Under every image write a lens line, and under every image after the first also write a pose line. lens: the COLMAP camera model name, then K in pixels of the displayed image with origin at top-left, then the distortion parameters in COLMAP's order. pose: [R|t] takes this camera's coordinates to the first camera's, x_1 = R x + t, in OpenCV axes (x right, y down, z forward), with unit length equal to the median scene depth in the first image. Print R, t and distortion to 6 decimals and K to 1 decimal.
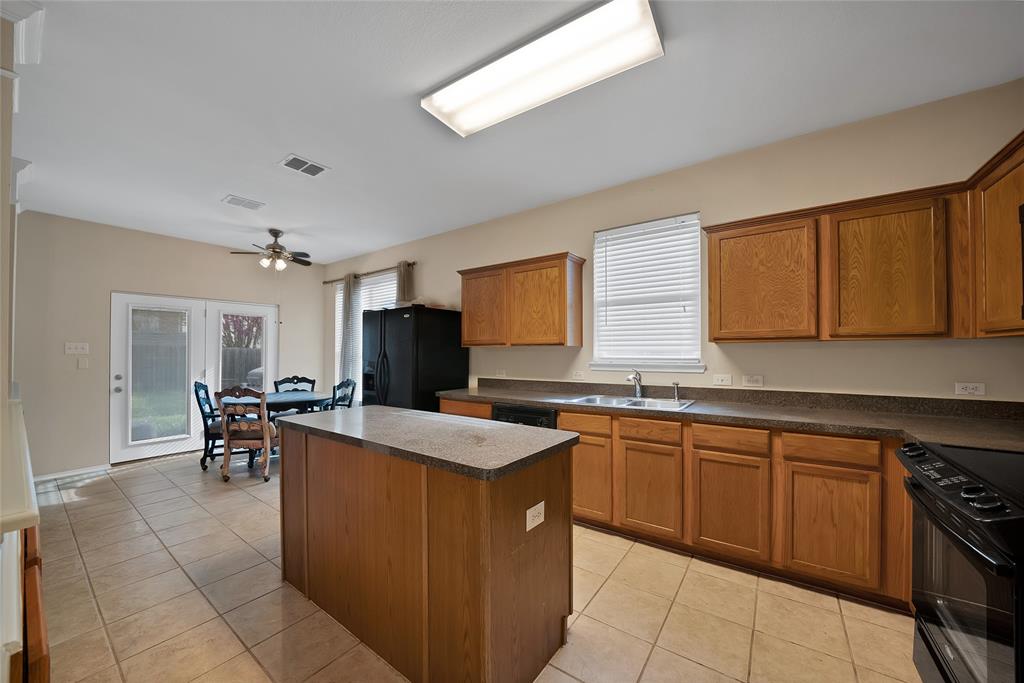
lens RADIAL K [[373.1, 0, 510.9], [0, 373.1, 351.3], [0, 0, 1]] dist [-0.001111, -0.000059]
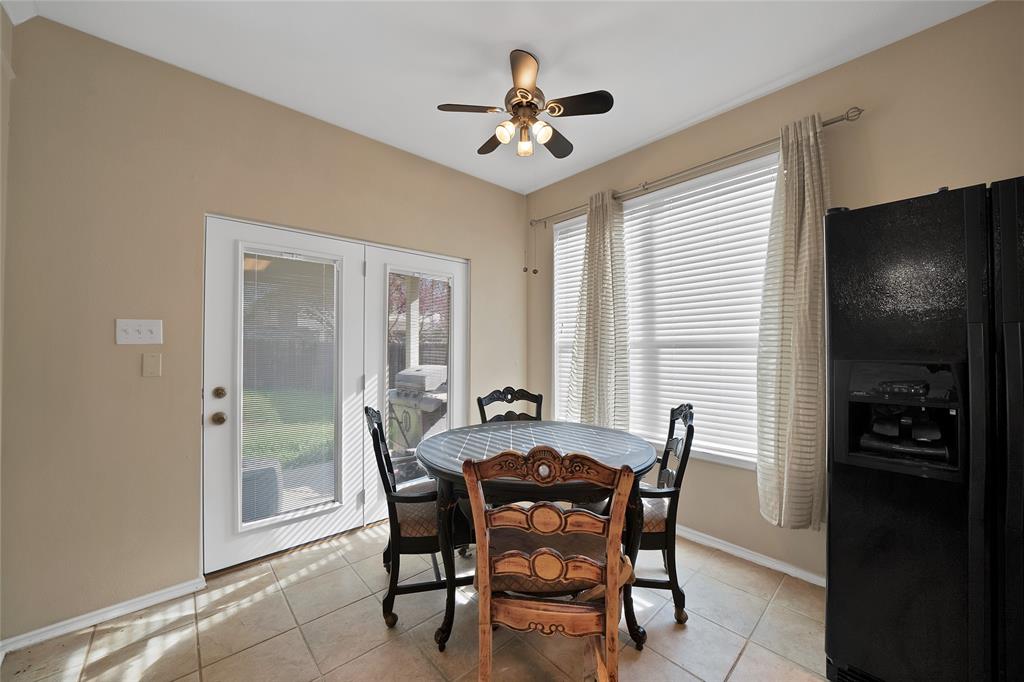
lens RADIAL K [[368.6, 0, 507.3], [0, 368.6, 345.5], [0, 0, 1]] dist [-0.002911, -0.000133]
pose [[0.982939, -0.002765, -0.183912, -0.541793], [0.001887, 0.999986, -0.004953, 0.010201], [0.183923, 0.004521, 0.982930, 0.543784]]
